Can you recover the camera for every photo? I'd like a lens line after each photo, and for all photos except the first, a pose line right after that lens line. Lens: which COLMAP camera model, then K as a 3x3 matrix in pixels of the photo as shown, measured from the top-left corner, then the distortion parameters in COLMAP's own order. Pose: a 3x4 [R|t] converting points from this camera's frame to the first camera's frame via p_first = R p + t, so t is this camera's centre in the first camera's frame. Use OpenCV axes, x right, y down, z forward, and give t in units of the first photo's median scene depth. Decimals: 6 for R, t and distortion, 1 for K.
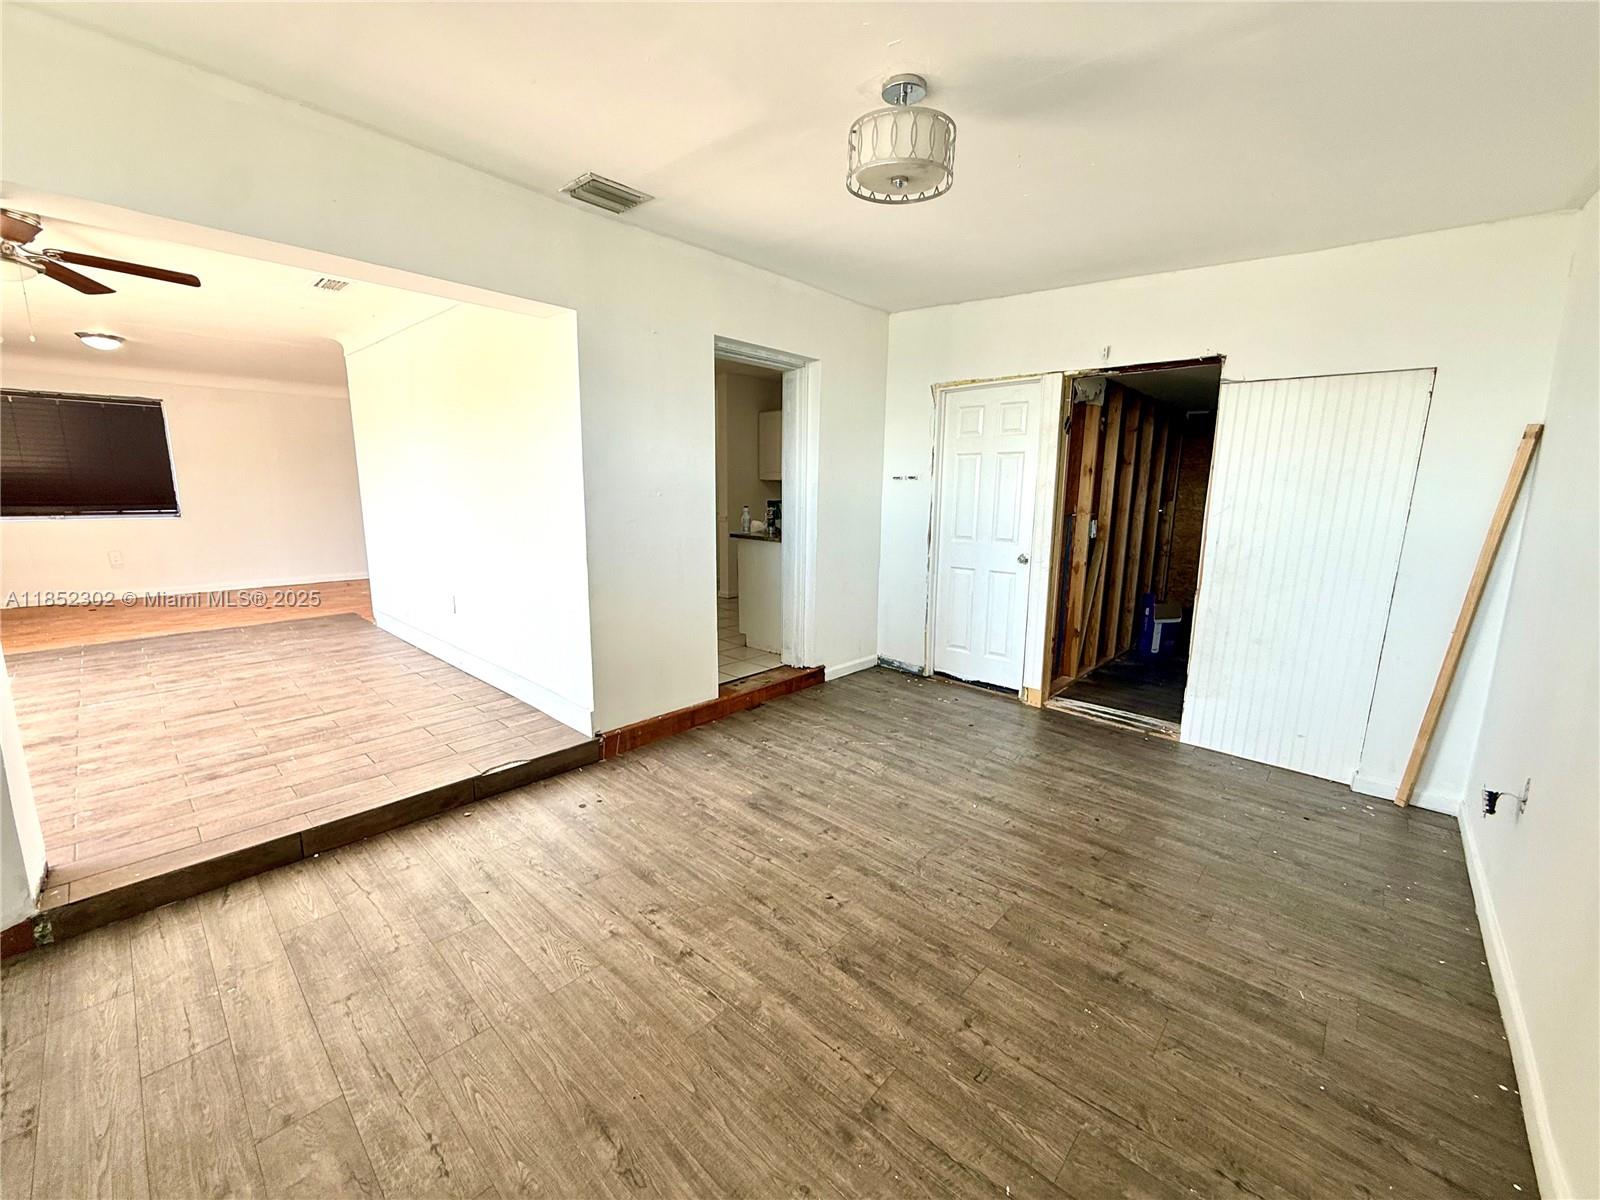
lens RADIAL K [[637.7, 0, 800.4], [0, 637.7, 593.4], [0, 0, 1]] dist [-0.001697, 0.000328]
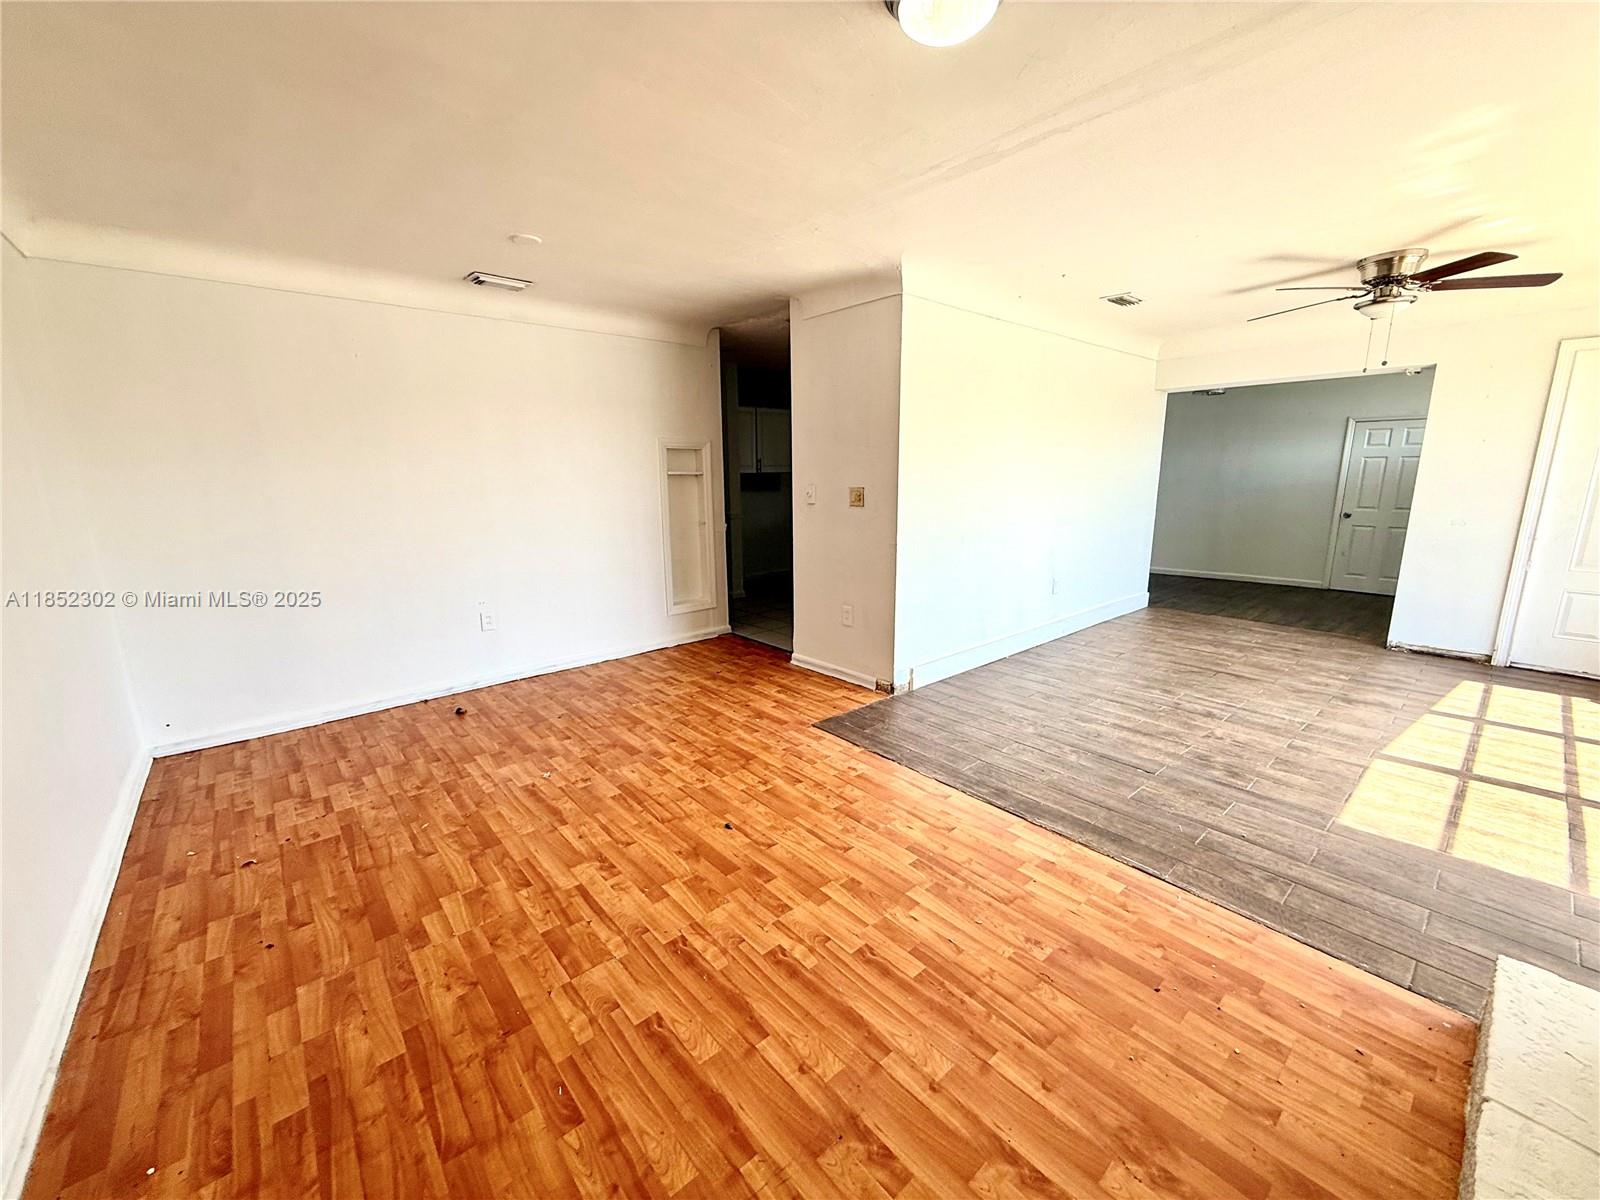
lens RADIAL K [[637.7, 0, 790.2], [0, 637.7, 596.4], [0, 0, 1]] dist [-0.001697, 0.000328]
pose [[0.121852, -0.204850, 0.971179, -2.436710], [0.176707, 0.967316, 0.181864, -0.367010], [-0.976692, 0.149454, 0.154068, 1.821803]]
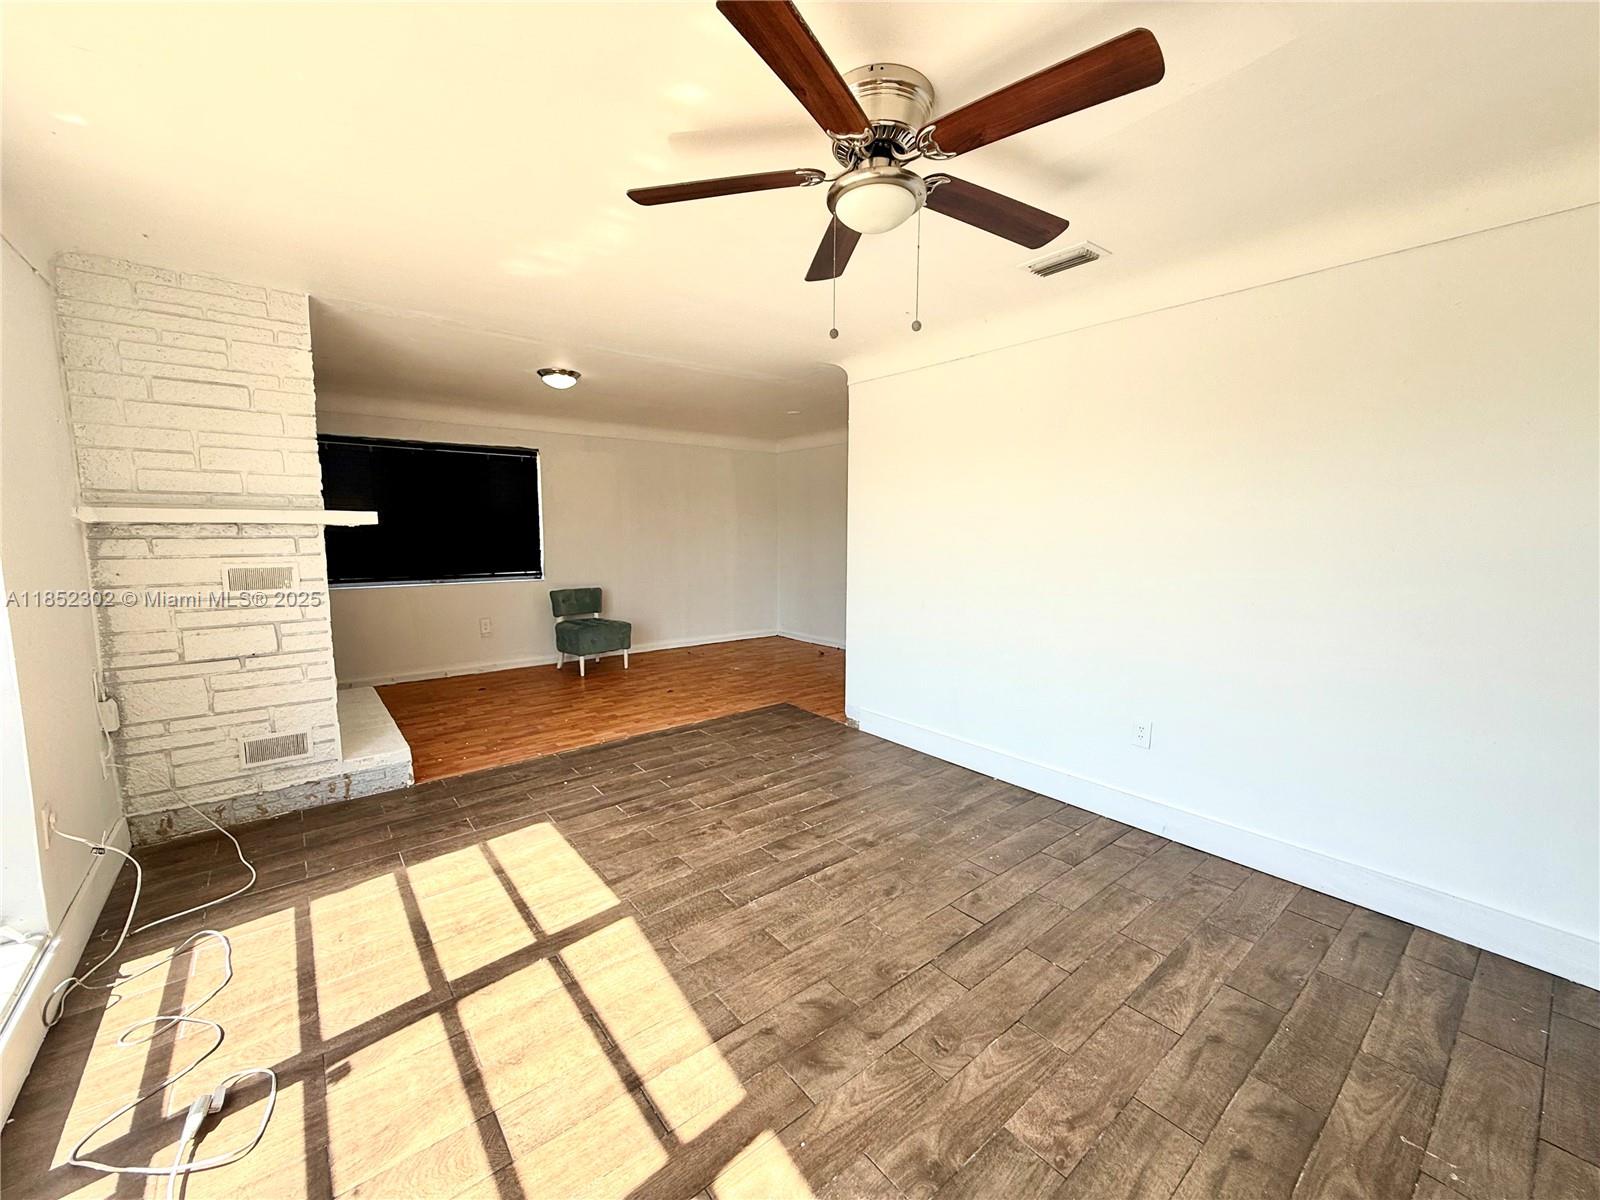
lens RADIAL K [[637.7, 0, 803.0], [0, 637.7, 596.7], [0, 0, 1]] dist [-0.001697, 0.000328]
pose [[0.988991, 0.007606, -0.147782, -1.118963], [-0.016479, 0.998127, -0.058912, -0.112745], [0.147057, 0.060699, 0.987264, 0.406489]]
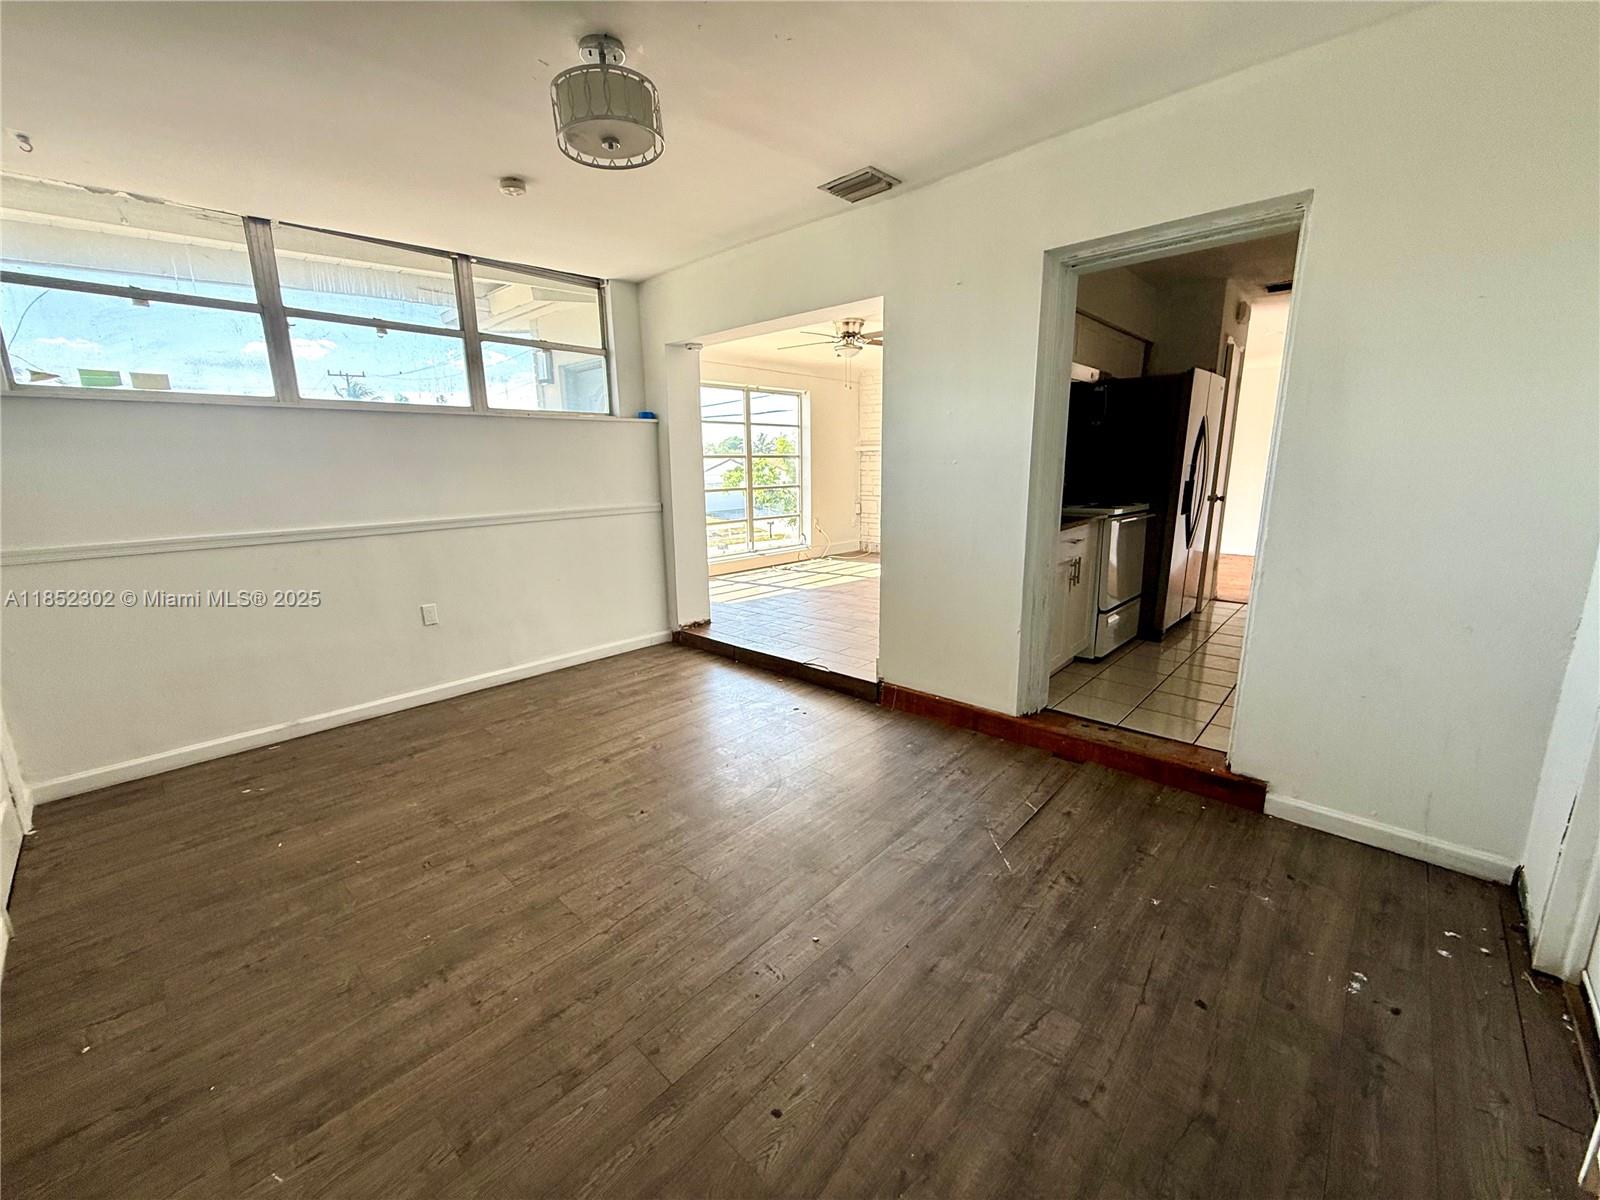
lens RADIAL K [[637.7, 0, 800.5], [0, 637.7, 598.9], [0, 0, 1]] dist [-0.001697, 0.000328]
pose [[-0.006569, 0.195239, -0.980734, 0.754782], [-0.152104, 0.969148, 0.193951, -0.114111], [0.988343, 0.150448, 0.023330, 0.817946]]
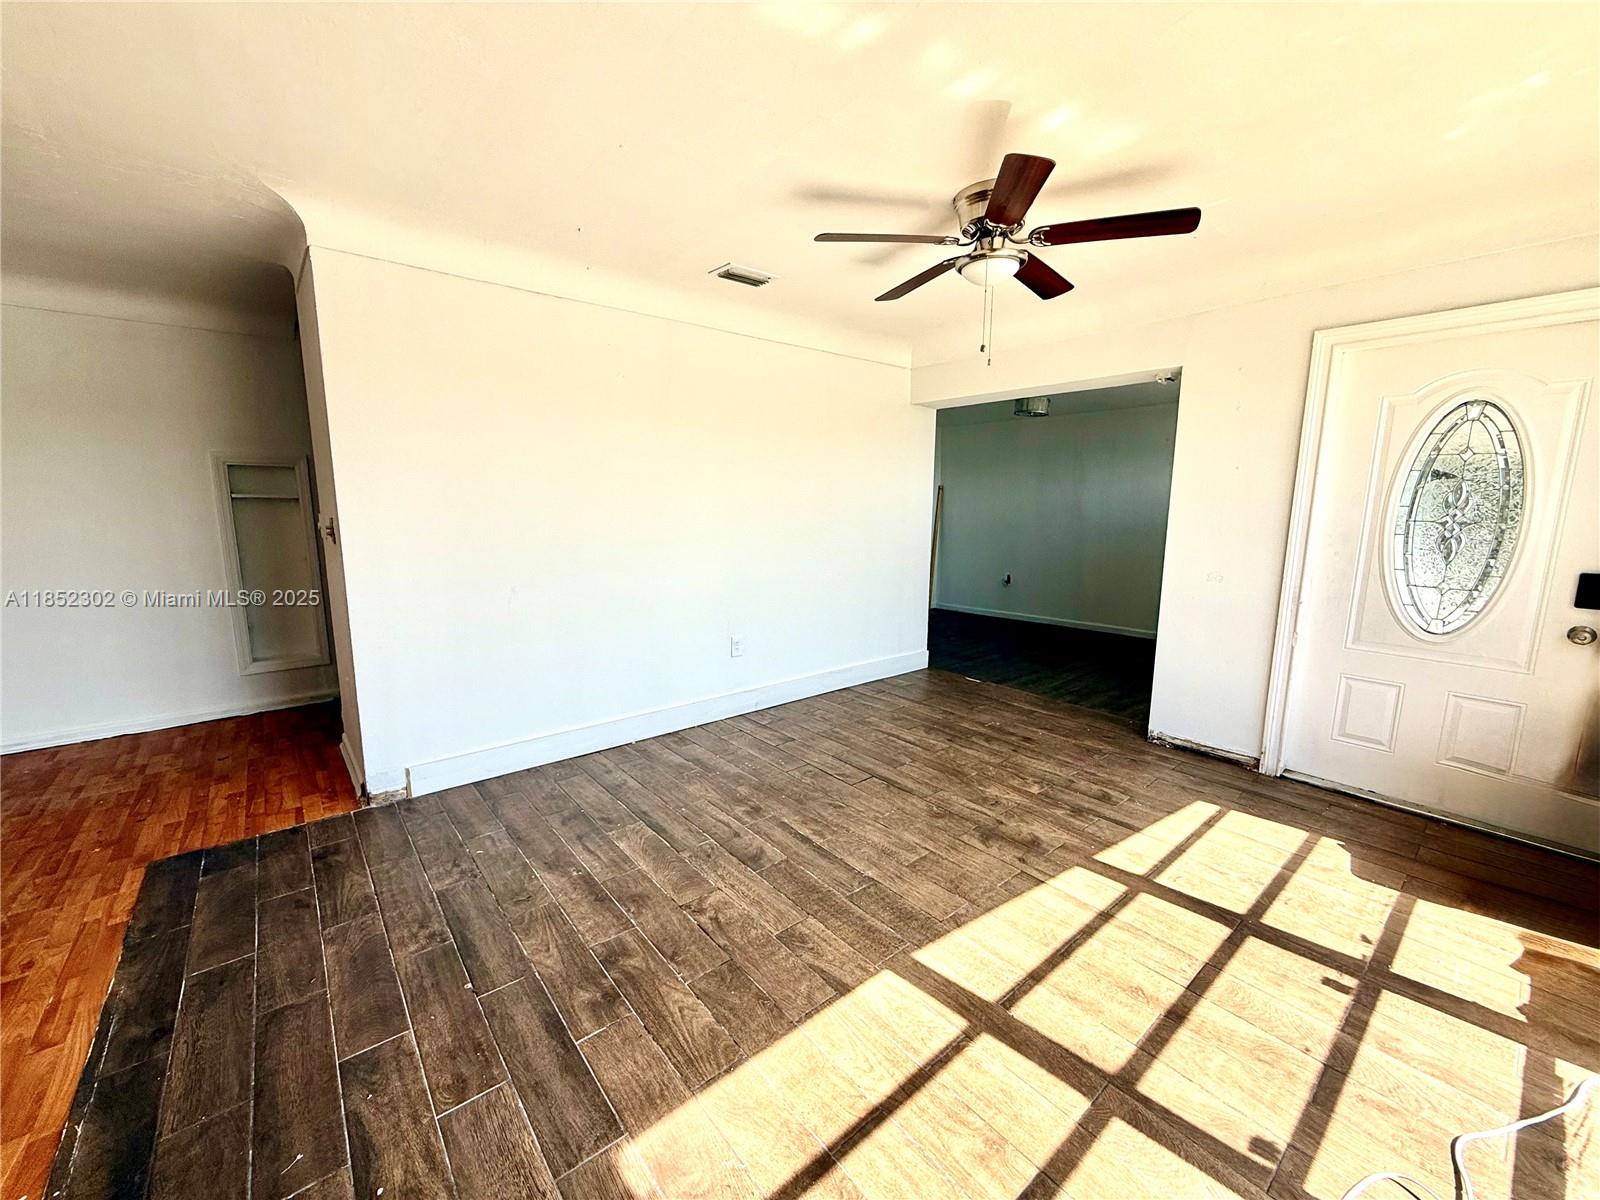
lens RADIAL K [[637.7, 0, 791.1], [0, 637.7, 597.4], [0, 0, 1]] dist [-0.001697, 0.000328]
pose [[0.144016, -0.160733, 0.976435, -1.974824], [0.163225, 0.977064, 0.136762, -0.228444], [-0.976021, 0.139682, 0.166948, 1.075744]]
